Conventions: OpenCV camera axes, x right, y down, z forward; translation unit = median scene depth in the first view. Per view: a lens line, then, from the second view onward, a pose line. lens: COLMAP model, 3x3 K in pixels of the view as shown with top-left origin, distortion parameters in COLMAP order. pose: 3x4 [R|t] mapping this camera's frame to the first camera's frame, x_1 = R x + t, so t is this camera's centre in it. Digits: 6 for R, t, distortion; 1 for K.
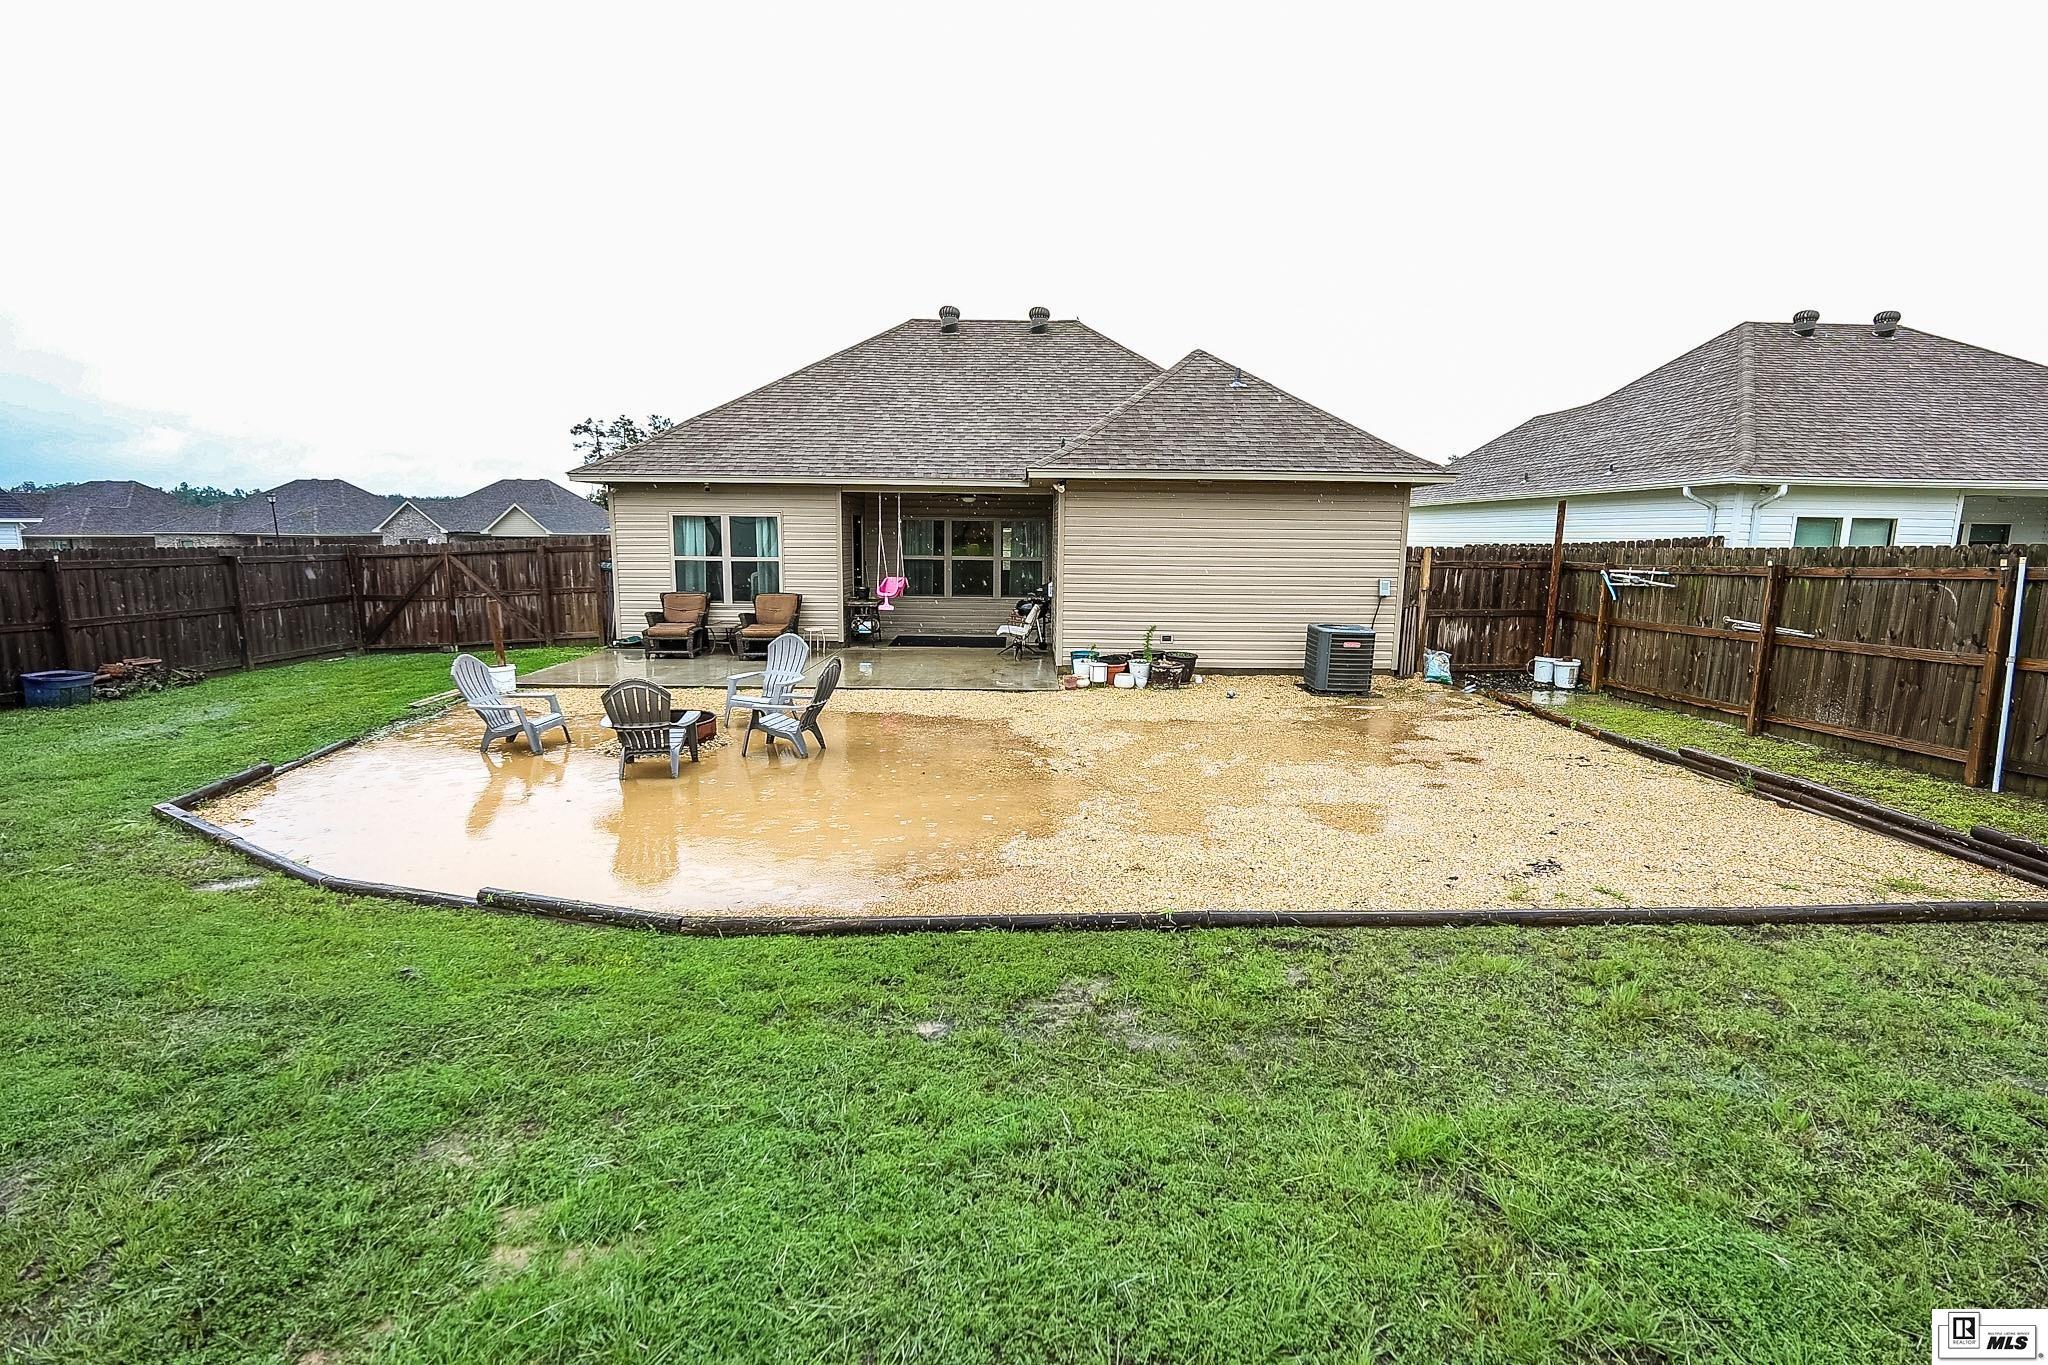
lens RADIAL K [[928.2, 0, 1029.7], [0, 928.2, 674.8], [0, 0, 1]] dist [-0.000080, 0.000164]
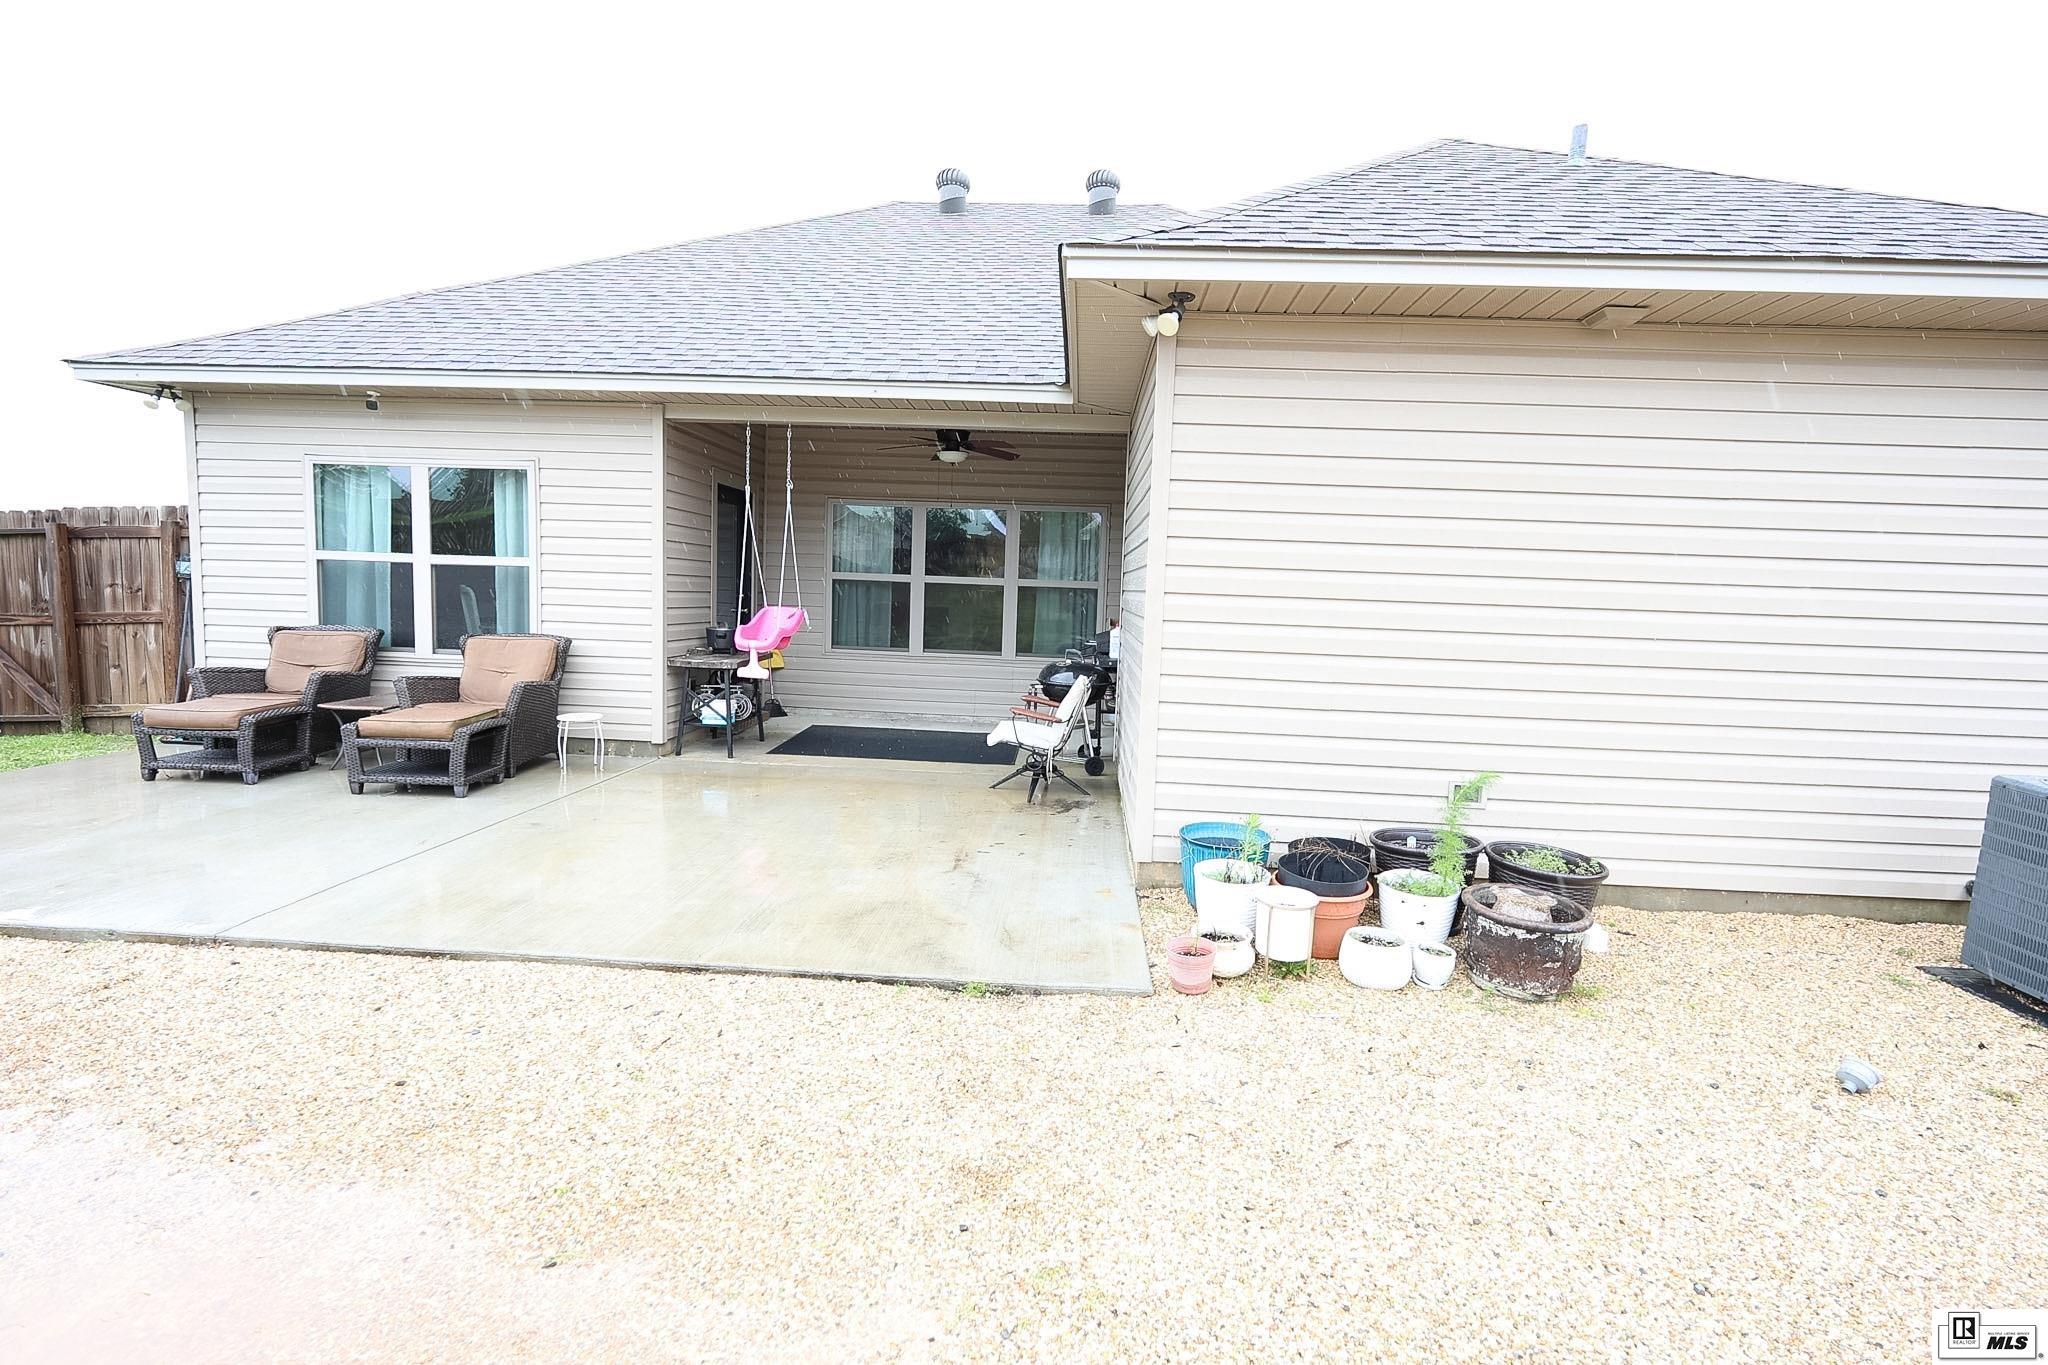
lens RADIAL K [[928.2, 0, 1028.1], [0, 928.2, 683.4], [0, 0, 1]] dist [-0.000080, 0.000164]
pose [[0.997869, 0.028989, -0.058464, 0.006706], [-0.032149, 0.998031, -0.053852, -0.046645], [0.056788, 0.055617, 0.996836, 0.552293]]
